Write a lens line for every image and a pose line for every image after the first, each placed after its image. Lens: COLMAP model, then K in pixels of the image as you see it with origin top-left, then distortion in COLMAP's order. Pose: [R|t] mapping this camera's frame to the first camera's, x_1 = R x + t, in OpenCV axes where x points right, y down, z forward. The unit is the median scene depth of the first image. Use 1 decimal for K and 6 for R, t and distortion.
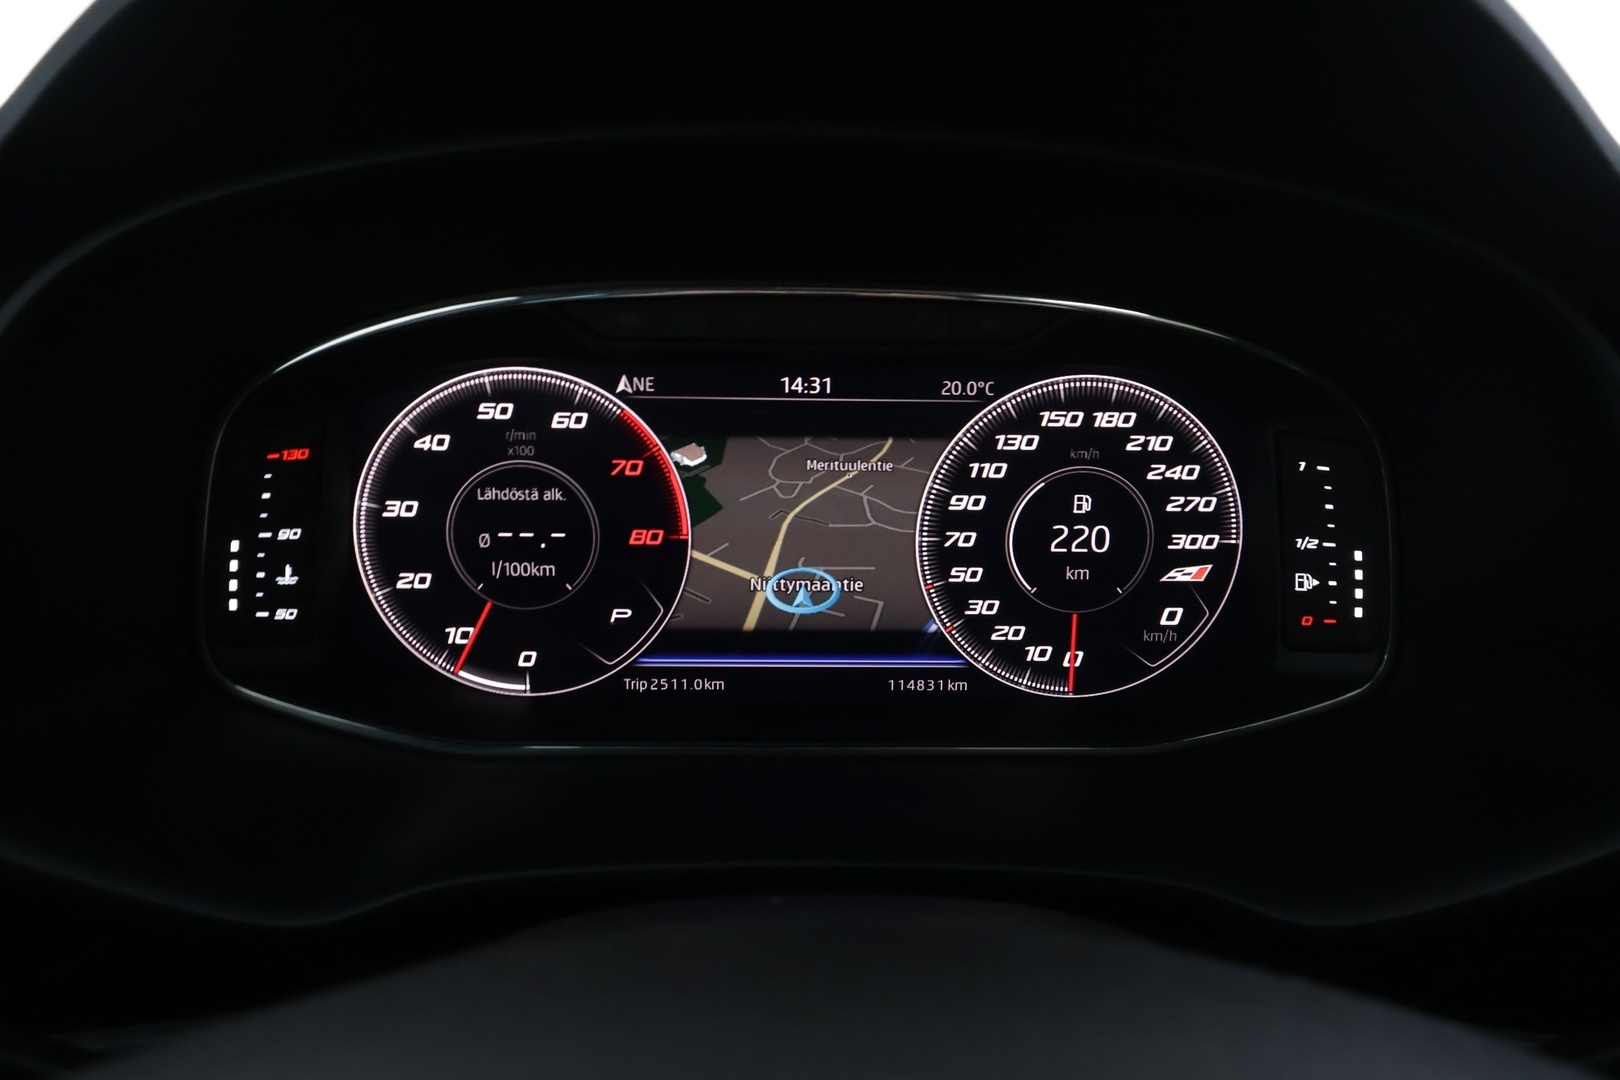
lens RADIAL K [[1233.1, 0, 818.0], [0, 1233.1, 529.7], [0, 0, 1]] dist [-0.006036, -0.000278]
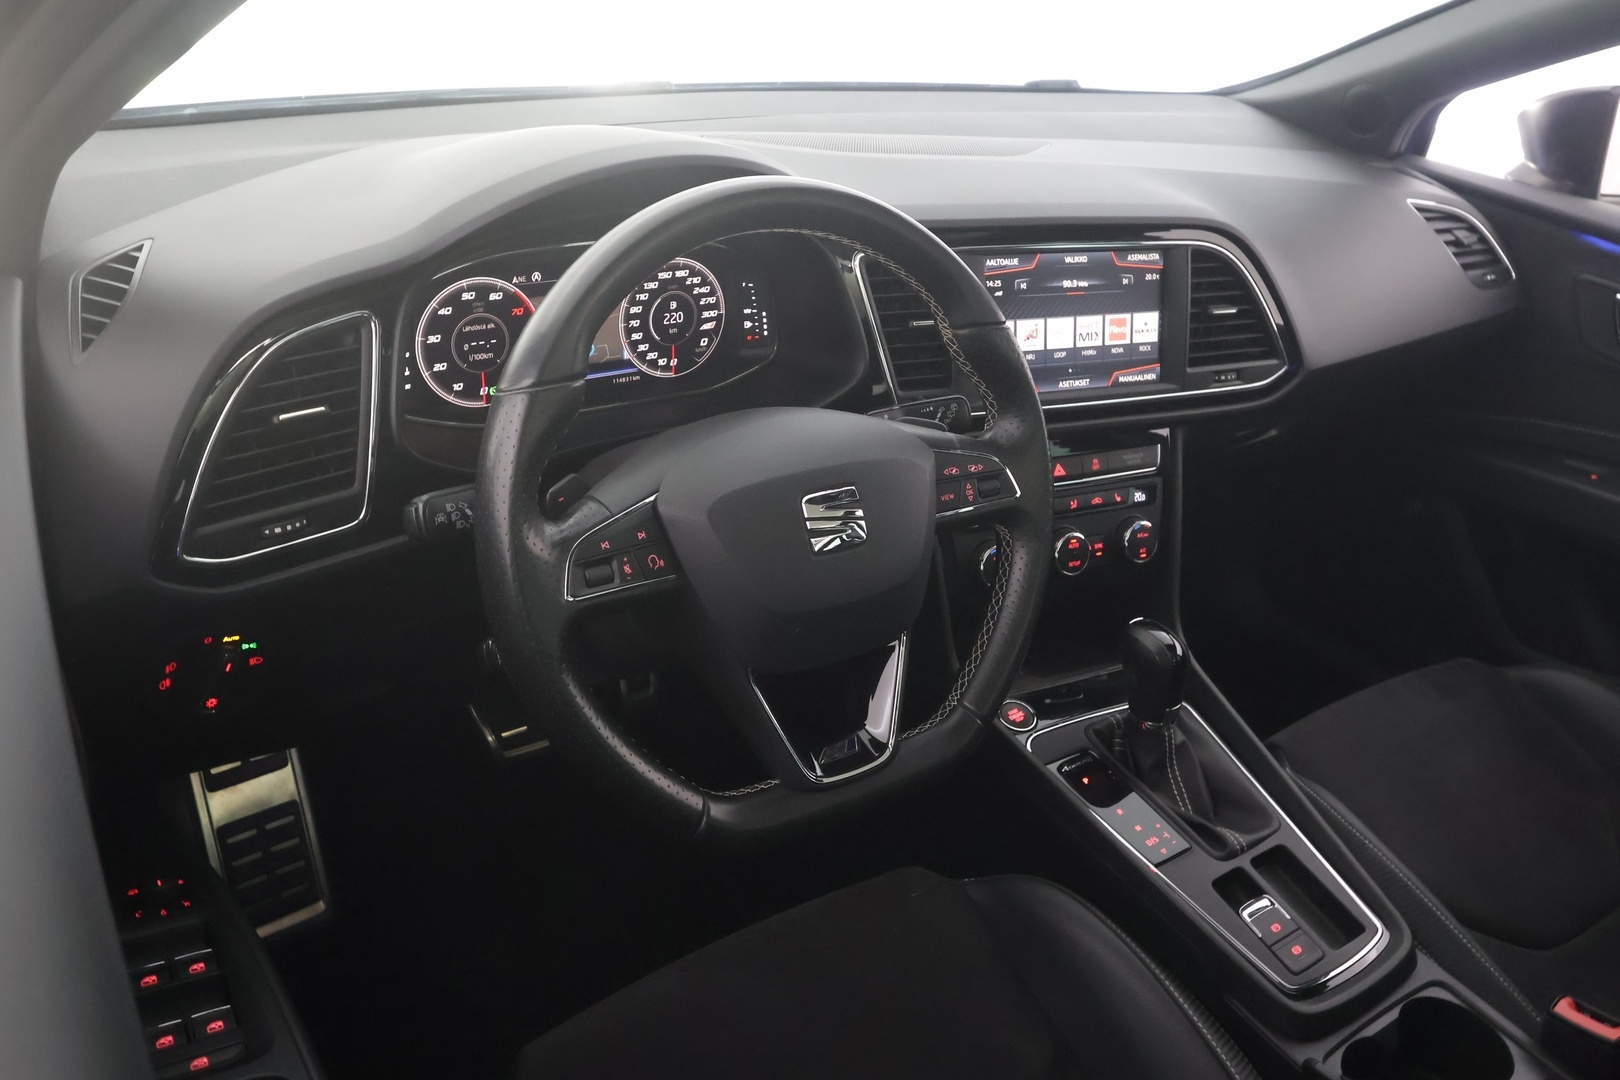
lens RADIAL K [[1260.8, 0, 811.9], [0, 1260.8, 548.9], [0, 0, 1]] dist [-0.018267, 0.027641]
pose [[0.832716, -0.212235, 0.511410, -1.091342], [0.080333, 0.960158, 0.267662, -0.228586], [-0.547842, -0.181803, 0.816589, -1.576620]]
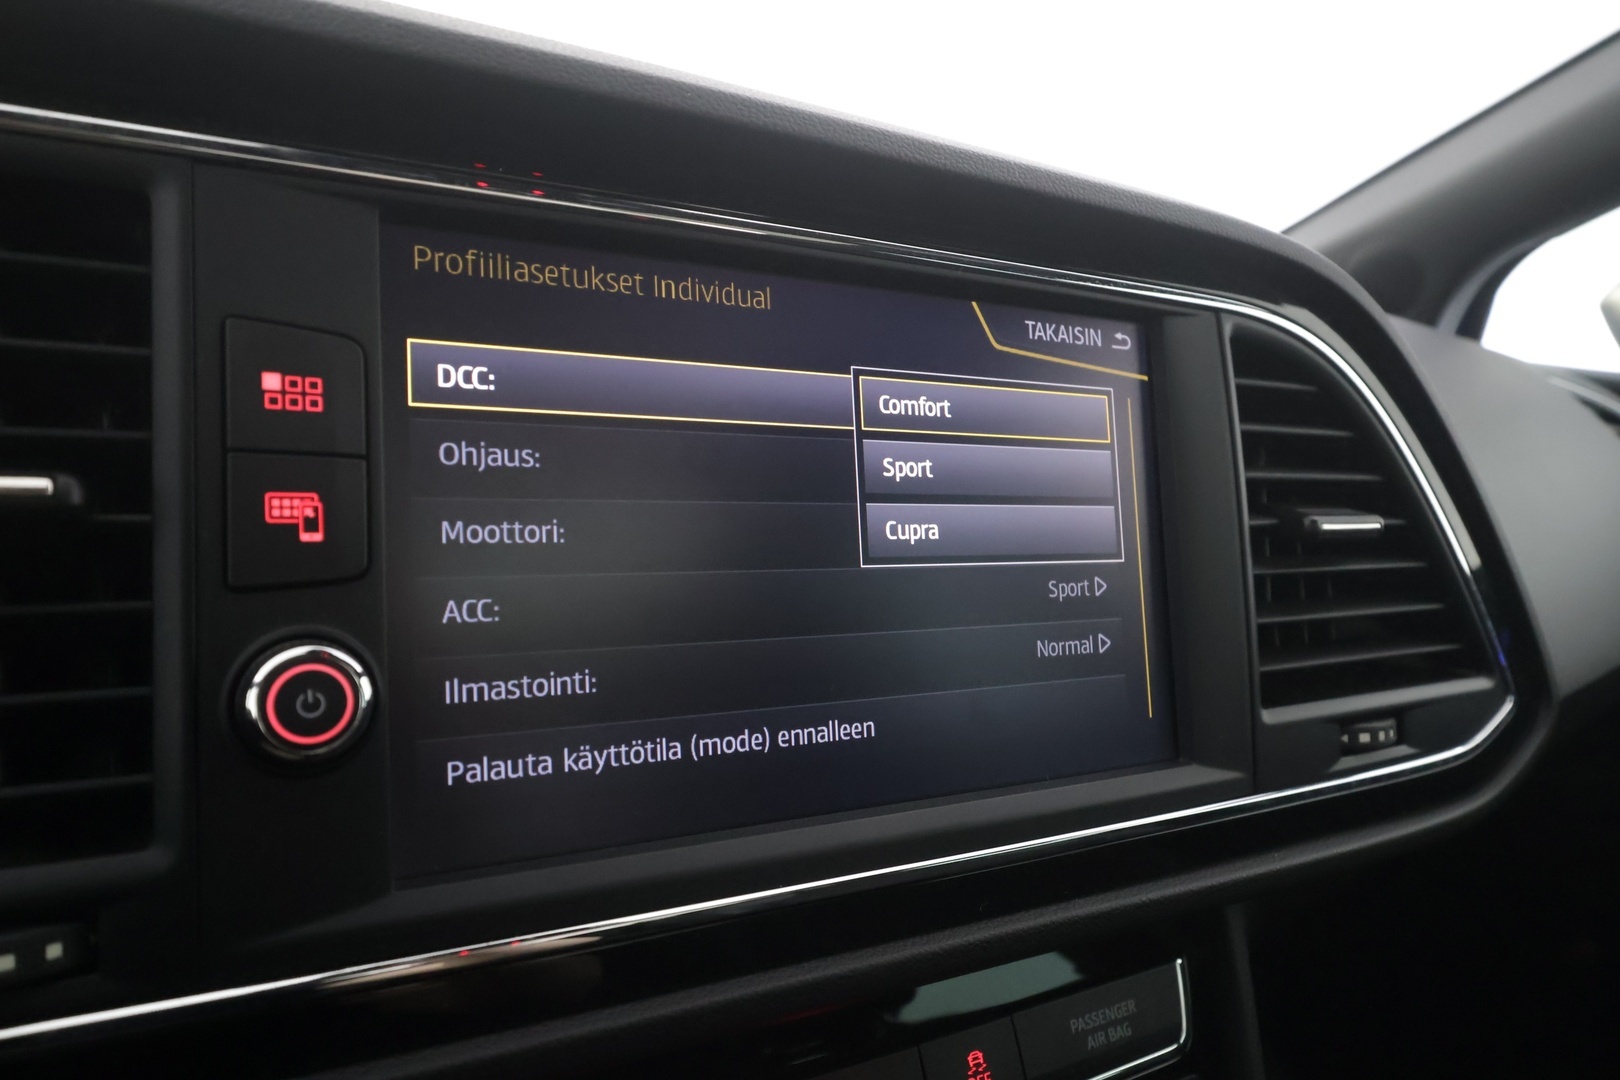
lens RADIAL K [[1051.2, 0, 810.0], [0, 1051.2, 550.0], [0, 0, 1]] dist [0.001859, 0.000120]
pose [[0.804362, -0.065670, 0.590499, 0.711957], [0.094059, 0.995414, -0.017425, 0.126644], [-0.586646, 0.069558, 0.806851, 0.155453]]
